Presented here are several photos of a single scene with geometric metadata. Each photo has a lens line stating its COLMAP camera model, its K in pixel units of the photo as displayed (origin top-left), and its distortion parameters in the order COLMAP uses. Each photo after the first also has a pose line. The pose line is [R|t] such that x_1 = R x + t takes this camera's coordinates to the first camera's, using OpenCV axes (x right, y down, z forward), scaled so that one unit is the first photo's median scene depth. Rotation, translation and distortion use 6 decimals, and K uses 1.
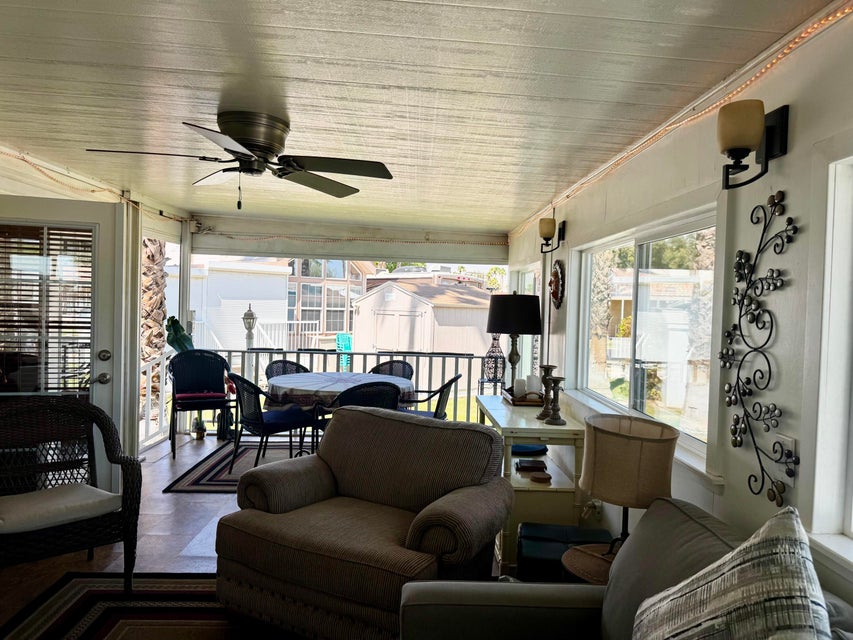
lens RADIAL K [[595.2, 0, 420.7], [0, 595.2, 323.3], [0, 0, 1]] dist [0.099510, -0.180256]
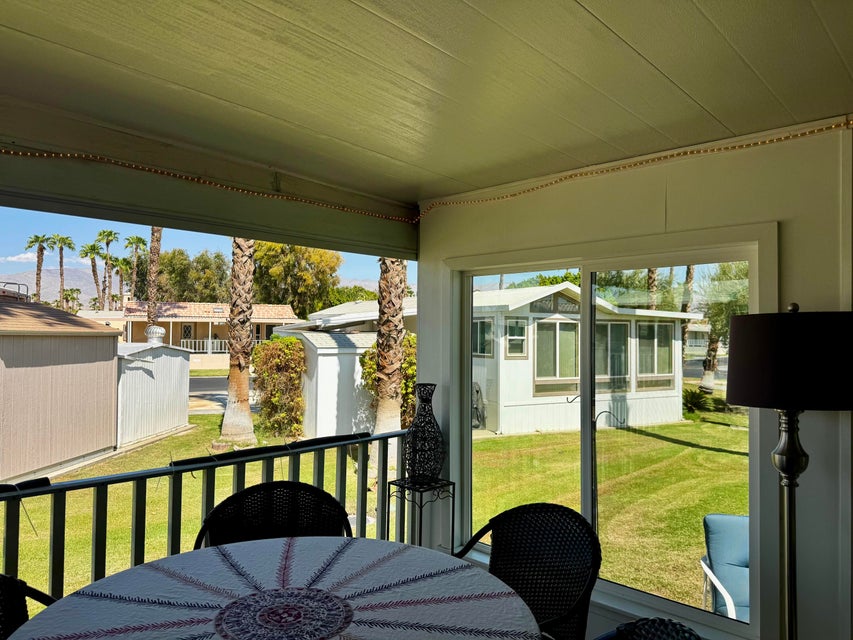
lens RADIAL K [[595.2, 0, 420.7], [0, 595.2, 323.3], [0, 0, 1]] dist [0.099510, -0.180256]
pose [[0.703665, -0.011812, 0.710434, -0.104859], [0.036865, 0.999122, -0.019902, -0.012899], [-0.709575, 0.040194, 0.703483, 0.276050]]
